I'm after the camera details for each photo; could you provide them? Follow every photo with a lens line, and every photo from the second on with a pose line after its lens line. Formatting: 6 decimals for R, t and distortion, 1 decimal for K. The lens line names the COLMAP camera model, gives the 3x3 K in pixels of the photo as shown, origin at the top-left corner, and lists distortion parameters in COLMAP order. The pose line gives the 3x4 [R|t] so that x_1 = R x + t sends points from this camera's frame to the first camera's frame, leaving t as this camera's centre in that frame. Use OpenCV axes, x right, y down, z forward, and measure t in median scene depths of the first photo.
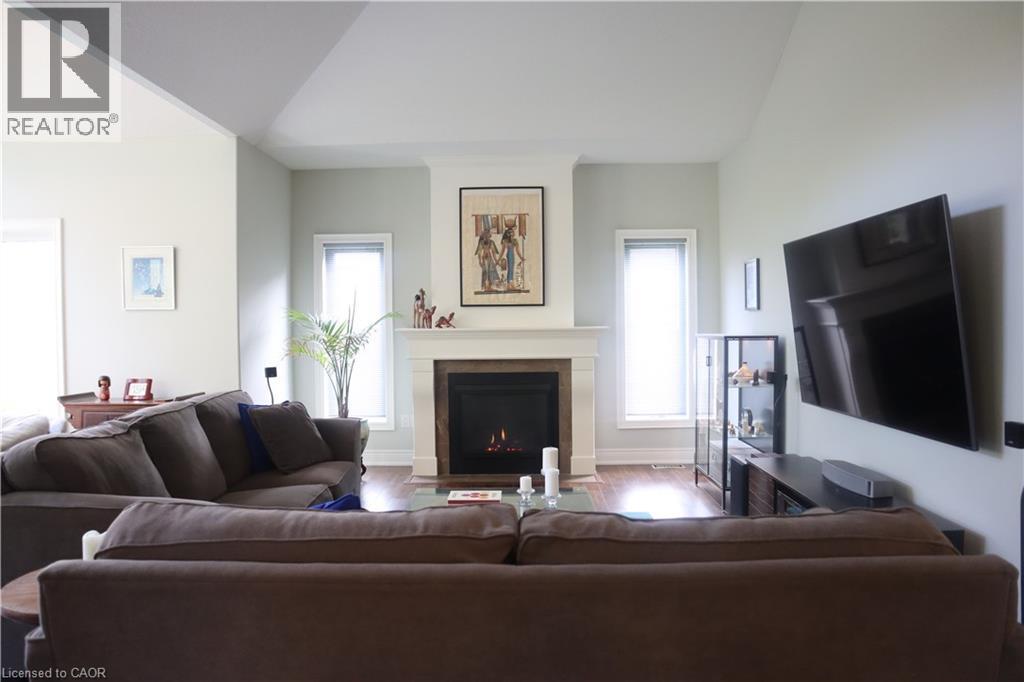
lens RADIAL K [[713.1, 0, 507.4], [0, 713.1, 343.1], [0, 0, 1]] dist [-0.123189, 0.079859]
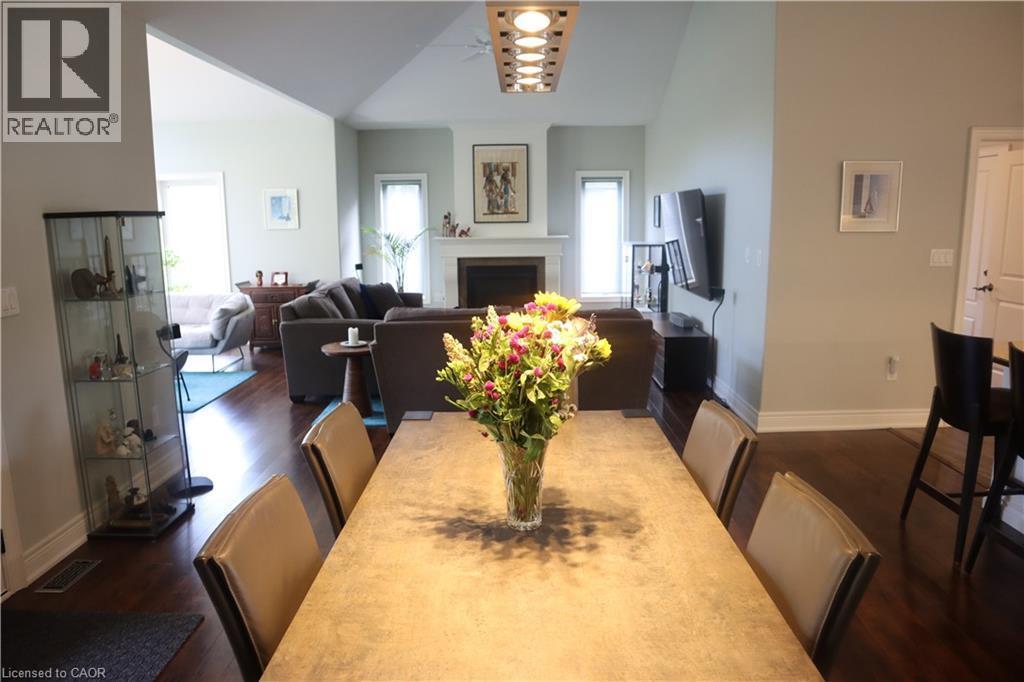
lens RADIAL K [[713.1, 0, 508.2], [0, 713.1, 350.8], [0, 0, 1]] dist [-0.123189, 0.079859]
pose [[0.999891, -0.005825, 0.013585, -0.014684], [0.003609, 0.987464, 0.157806, -0.021480], [-0.014333, -0.157740, 0.987377, -0.586195]]
